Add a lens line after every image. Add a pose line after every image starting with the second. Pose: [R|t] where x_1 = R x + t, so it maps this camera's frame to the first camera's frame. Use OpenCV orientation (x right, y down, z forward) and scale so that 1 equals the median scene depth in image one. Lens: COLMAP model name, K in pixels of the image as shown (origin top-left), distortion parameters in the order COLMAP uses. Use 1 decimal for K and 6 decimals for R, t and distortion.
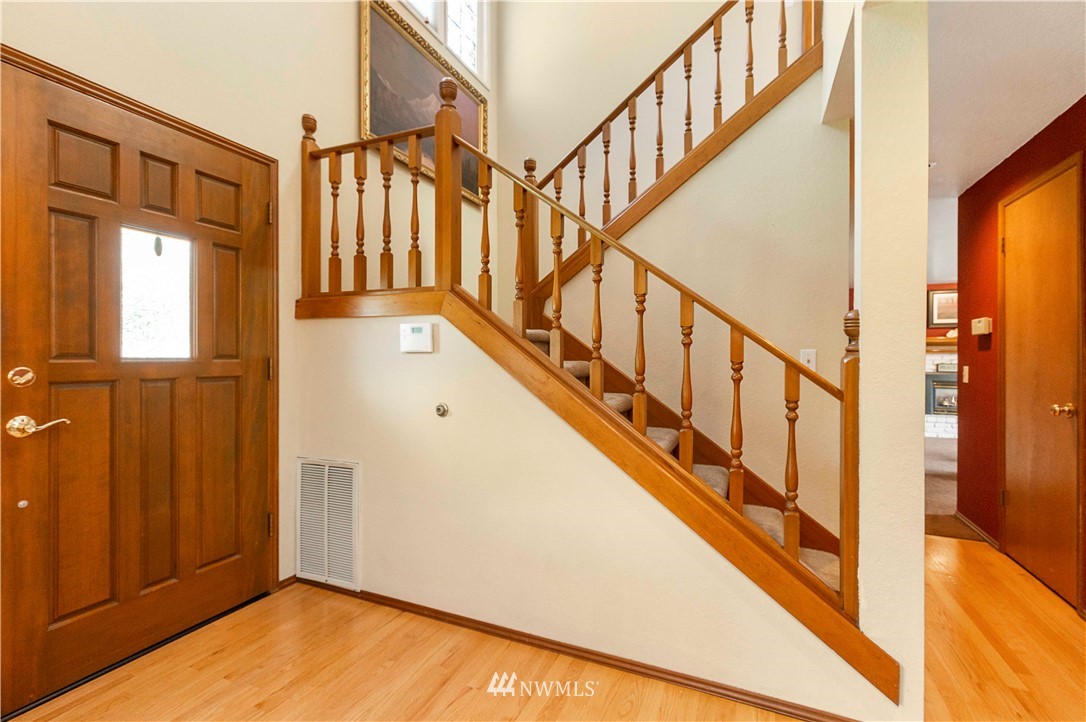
lens RADIAL K [[496.3, 0, 537.3], [0, 496.3, 355.2], [0, 0, 1]] dist [0.006583, -0.001204]
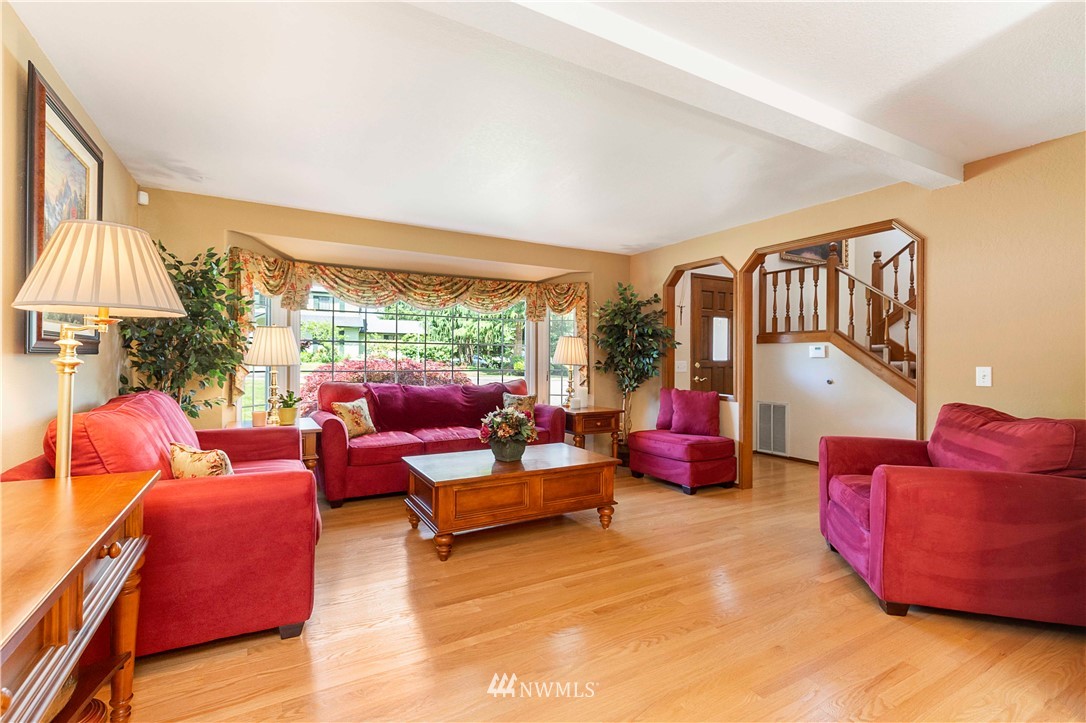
lens RADIAL K [[496.3, 0, 537.8], [0, 496.3, 359.3], [0, 0, 1]] dist [0.006583, -0.001204]
pose [[0.801016, -0.000159, -0.598643, 0.120977], [0.003130, 0.999987, 0.003923, -0.011943], [0.598635, -0.005016, 0.801006, -1.830211]]
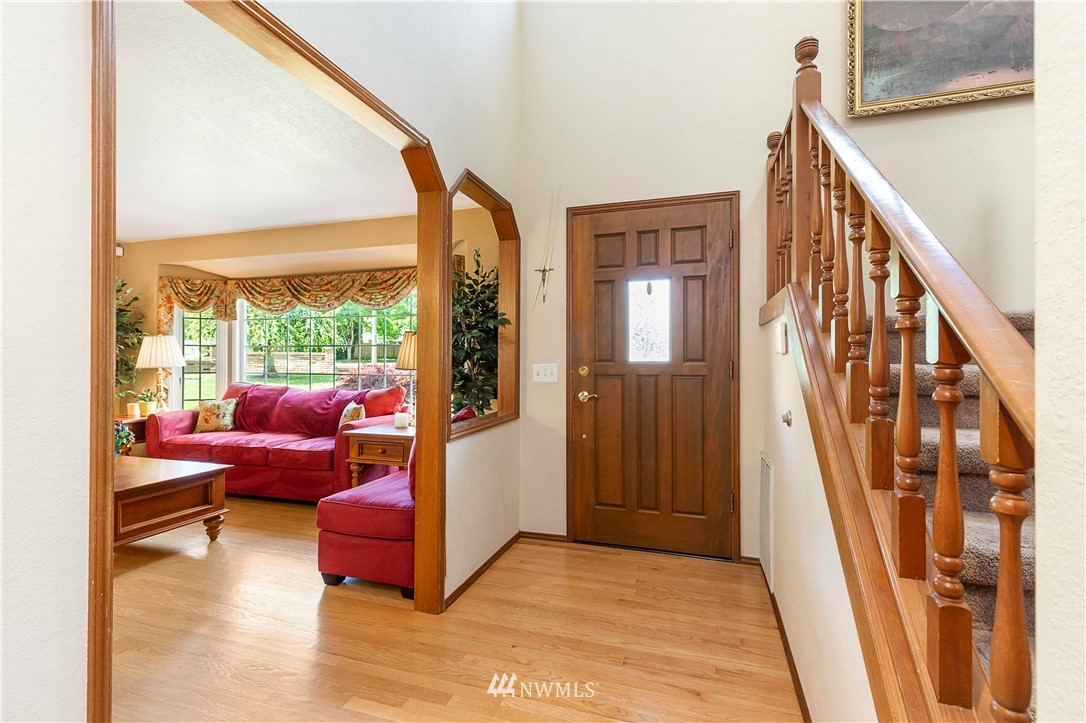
lens RADIAL K [[496.3, 0, 540.7], [0, 496.3, 358.1], [0, 0, 1]] dist [0.006583, -0.001204]
pose [[0.096819, -0.011794, -0.995232, 0.654715], [0.006998, 0.999913, -0.011169, 0.008735], [0.995277, -0.005883, 0.096893, 0.474970]]
